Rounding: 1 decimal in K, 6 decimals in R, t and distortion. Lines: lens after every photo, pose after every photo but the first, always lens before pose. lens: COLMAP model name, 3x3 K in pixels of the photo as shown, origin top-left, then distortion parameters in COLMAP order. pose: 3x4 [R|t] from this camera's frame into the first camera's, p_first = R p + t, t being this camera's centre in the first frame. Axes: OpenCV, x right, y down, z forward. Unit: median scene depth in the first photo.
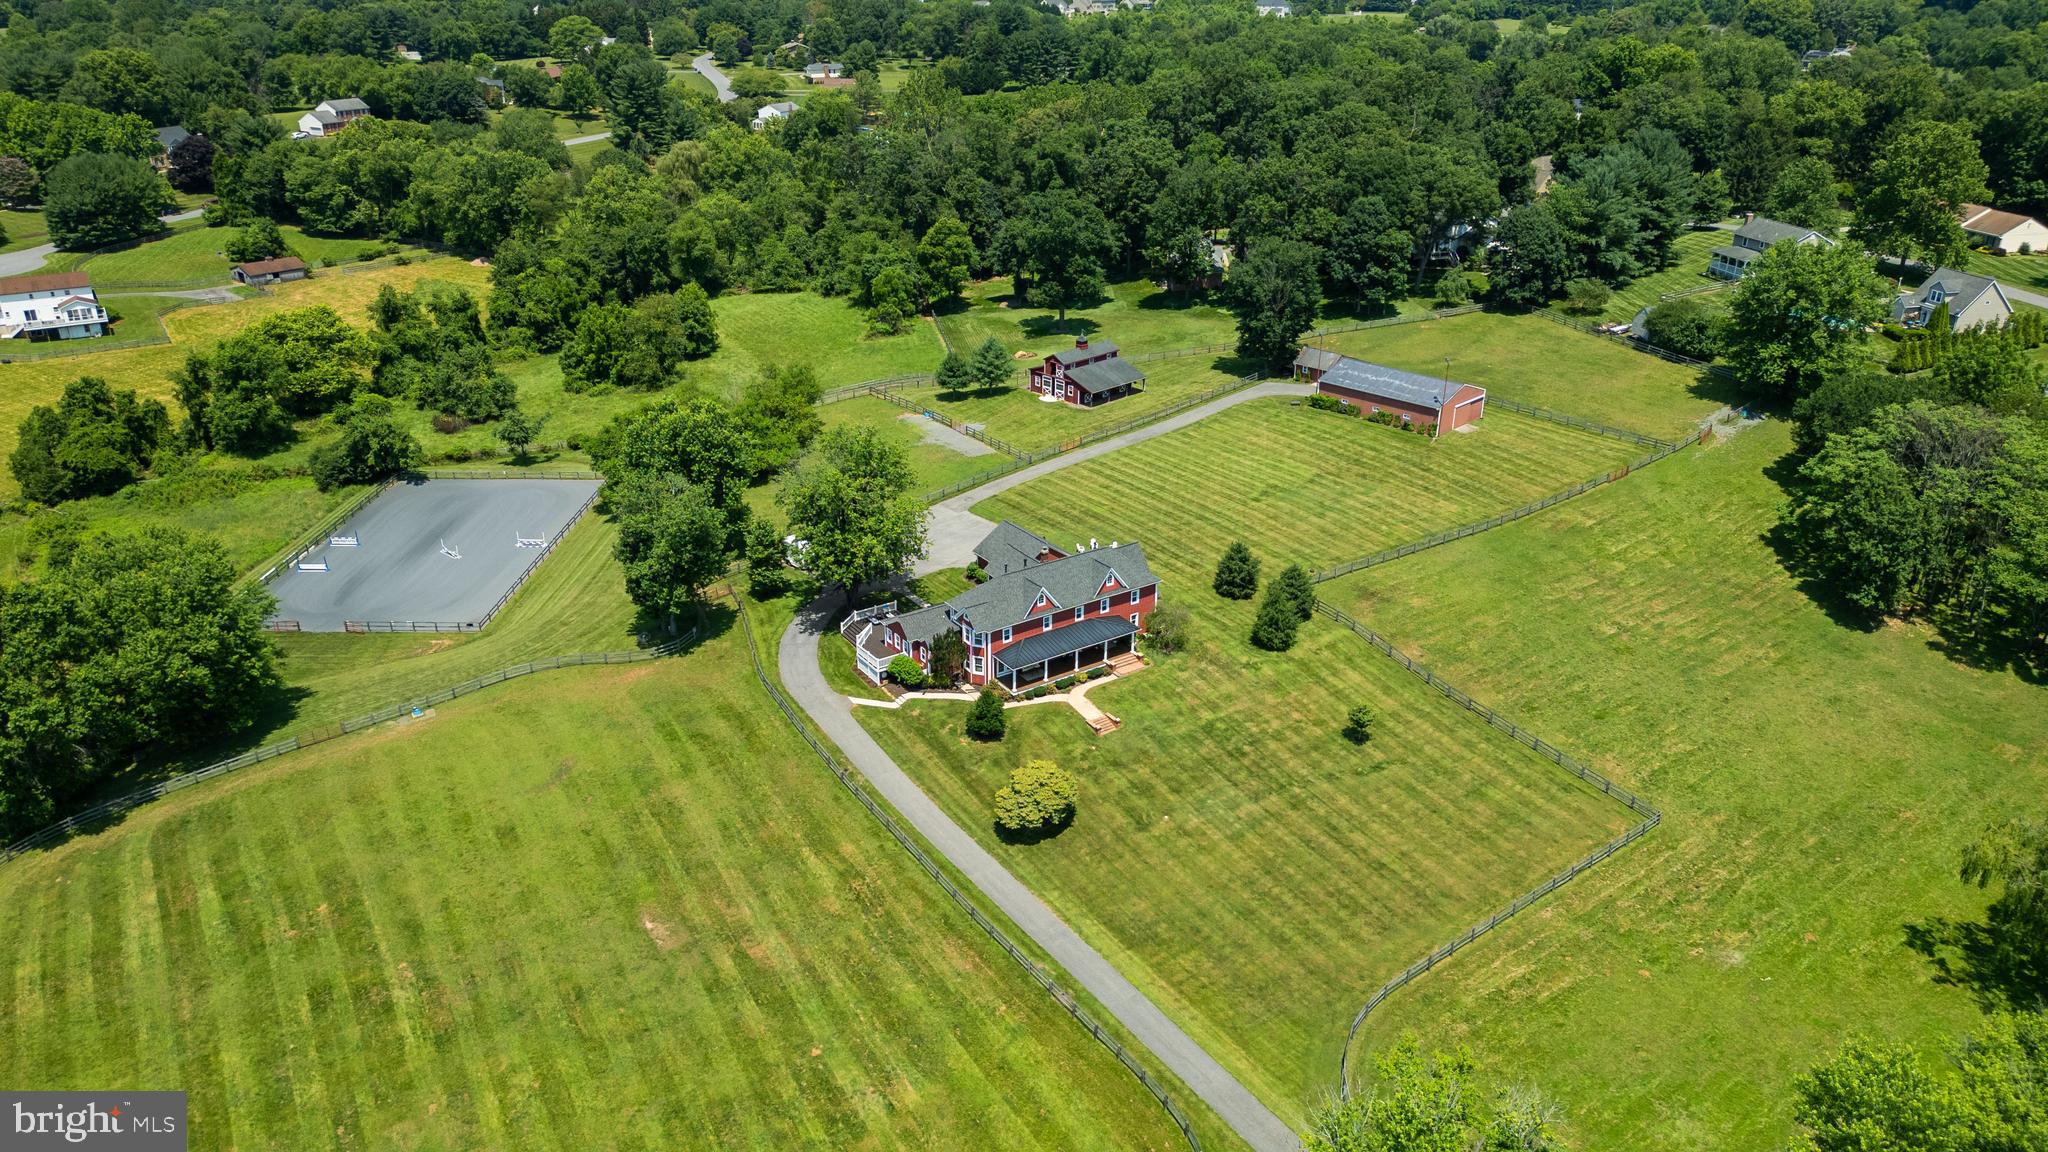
lens RADIAL K [[1385.2, 0, 1011.2], [0, 1385.2, 583.8], [0, 0, 1]] dist [0.059939, -0.063890]
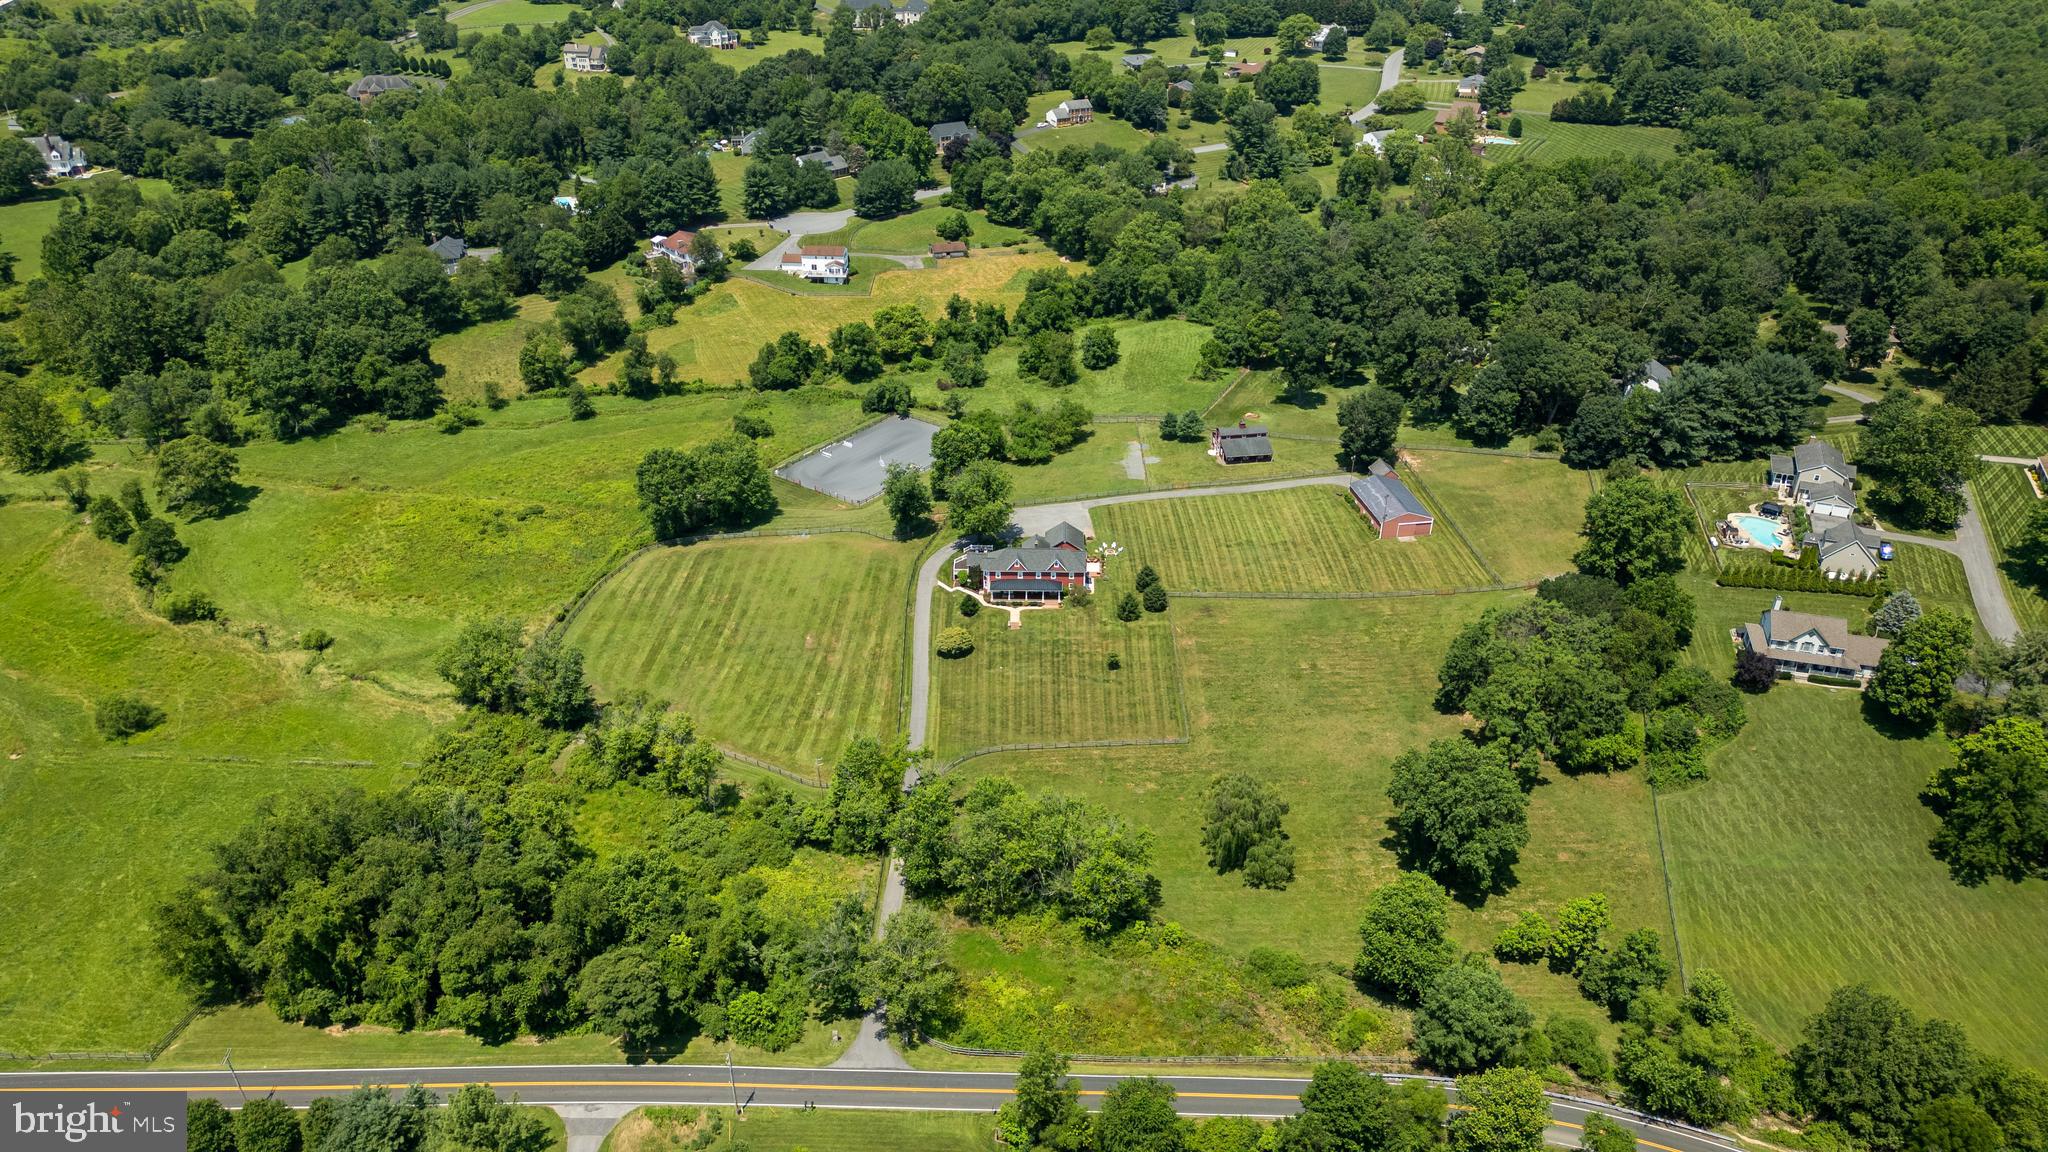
lens RADIAL K [[1385.2, 0, 1011.2], [0, 1385.2, 583.8], [0, 0, 1]] dist [0.059939, -0.063890]
pose [[0.811992, 0.291374, -0.505737, 0.697559], [-0.237965, 0.956461, 0.168985, -0.201167], [0.532955, -0.016866, 0.845975, -0.525344]]
